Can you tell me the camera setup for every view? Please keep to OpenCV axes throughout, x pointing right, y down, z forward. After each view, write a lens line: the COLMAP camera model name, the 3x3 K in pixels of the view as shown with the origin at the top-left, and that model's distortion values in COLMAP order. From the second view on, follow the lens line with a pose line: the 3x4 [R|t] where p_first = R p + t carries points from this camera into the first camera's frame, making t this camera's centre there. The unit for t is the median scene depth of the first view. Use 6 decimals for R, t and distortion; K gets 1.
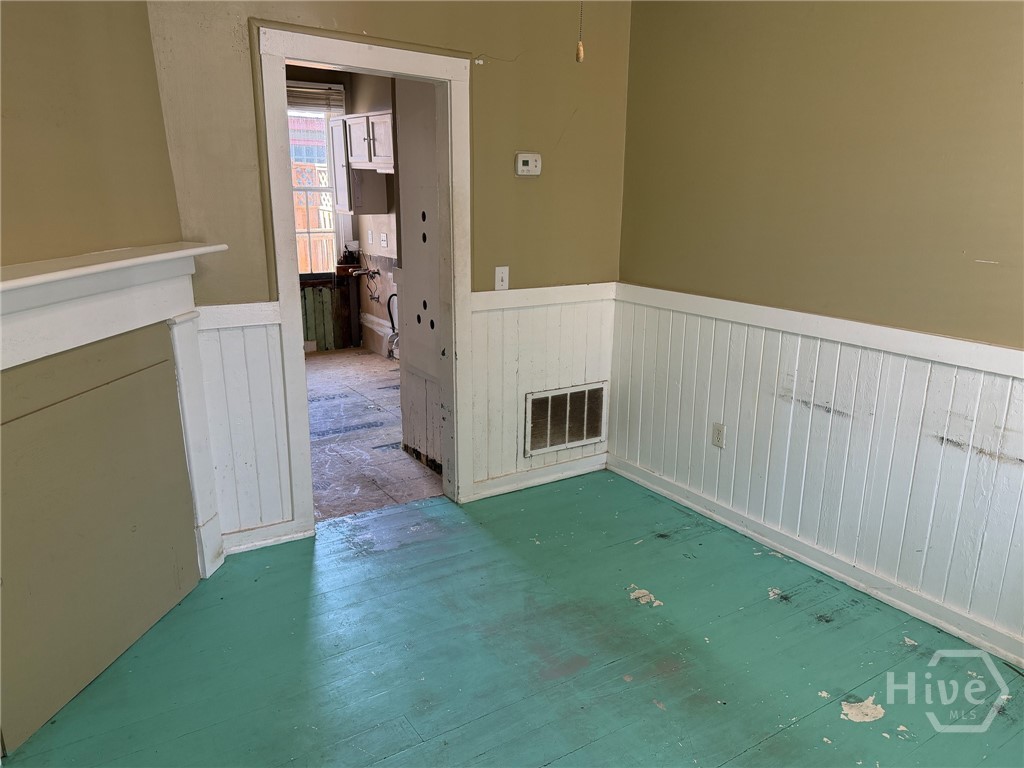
lens RADIAL K [[755.0, 0, 512.0], [0, 755.0, 384.0], [0, 0, 1]] dist [0.119215, -0.000816]
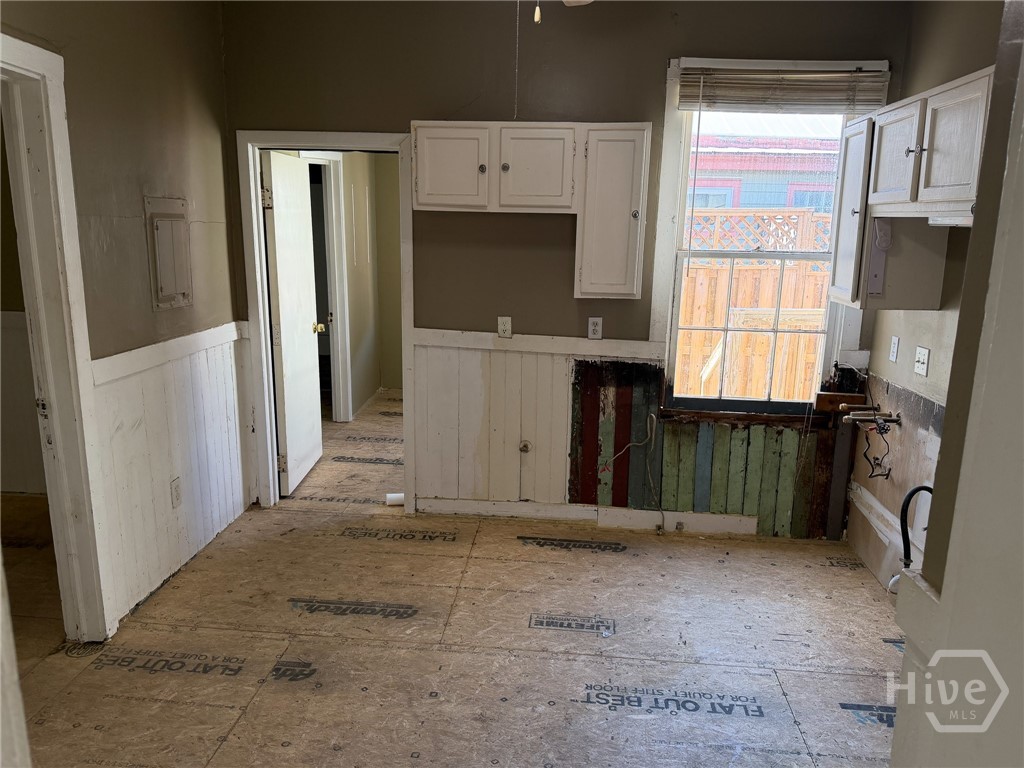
lens RADIAL K [[748.4, 0, 512.0], [0, 748.4, 384.0], [0, 0, 1]] dist [0.060522, -0.099784]
pose [[0.775510, 0.138015, -0.616064, -0.071806], [-0.177286, 0.984156, -0.002692, -0.125680], [0.605932, 0.111307, 0.787691, 0.460538]]
